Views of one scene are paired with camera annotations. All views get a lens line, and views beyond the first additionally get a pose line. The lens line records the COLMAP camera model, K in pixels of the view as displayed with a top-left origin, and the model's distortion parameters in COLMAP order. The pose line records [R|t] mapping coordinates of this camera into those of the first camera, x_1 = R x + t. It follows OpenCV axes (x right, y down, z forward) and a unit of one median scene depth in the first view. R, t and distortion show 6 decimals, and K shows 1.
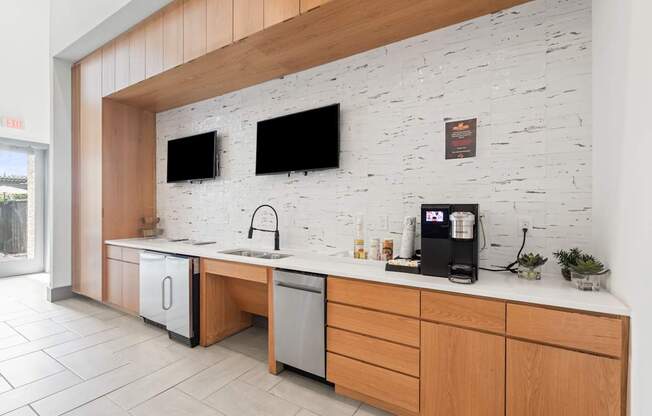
lens RADIAL K [[297.2, 0, 323.6], [0, 297.2, 209.8], [0, 0, 1]] dist [0.001631, 0.001415]
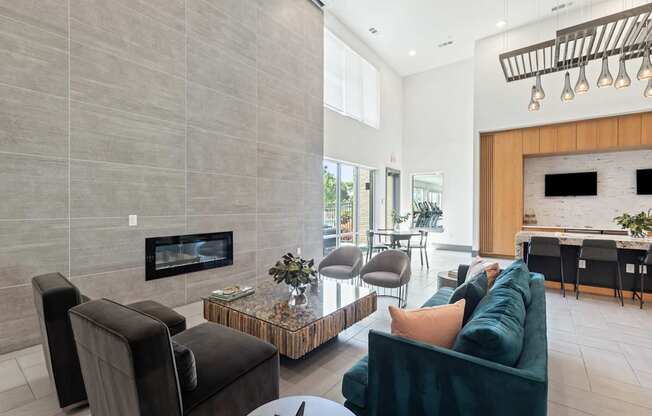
lens RADIAL K [[297.2, 0, 330.8], [0, 297.2, 207.9], [0, 0, 1]] dist [0.001631, 0.001415]
pose [[0.997411, -0.002994, -0.071851, -3.308843], [0.003027, 0.999995, 0.000345, -0.037965], [0.071850, -0.000561, 0.997415, -1.918025]]
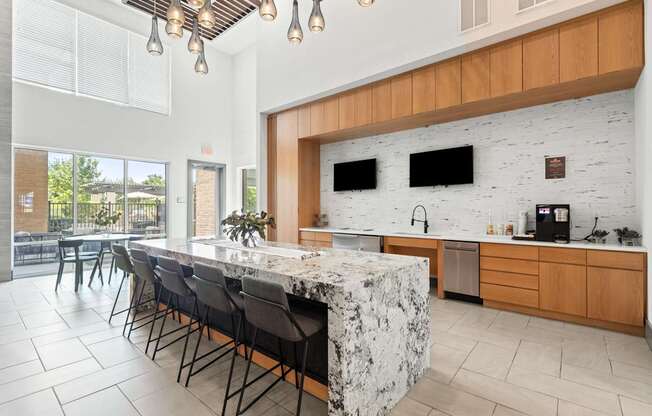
lens RADIAL K [[297.2, 0, 326.5], [0, 297.2, 208.0], [0, 0, 1]] dist [0.001631, 0.001415]
pose [[0.989509, -0.005248, -0.144374, -0.637035], [0.004286, 0.999967, -0.006973, 0.009375], [0.144406, 0.006281, 0.989499, -0.956470]]
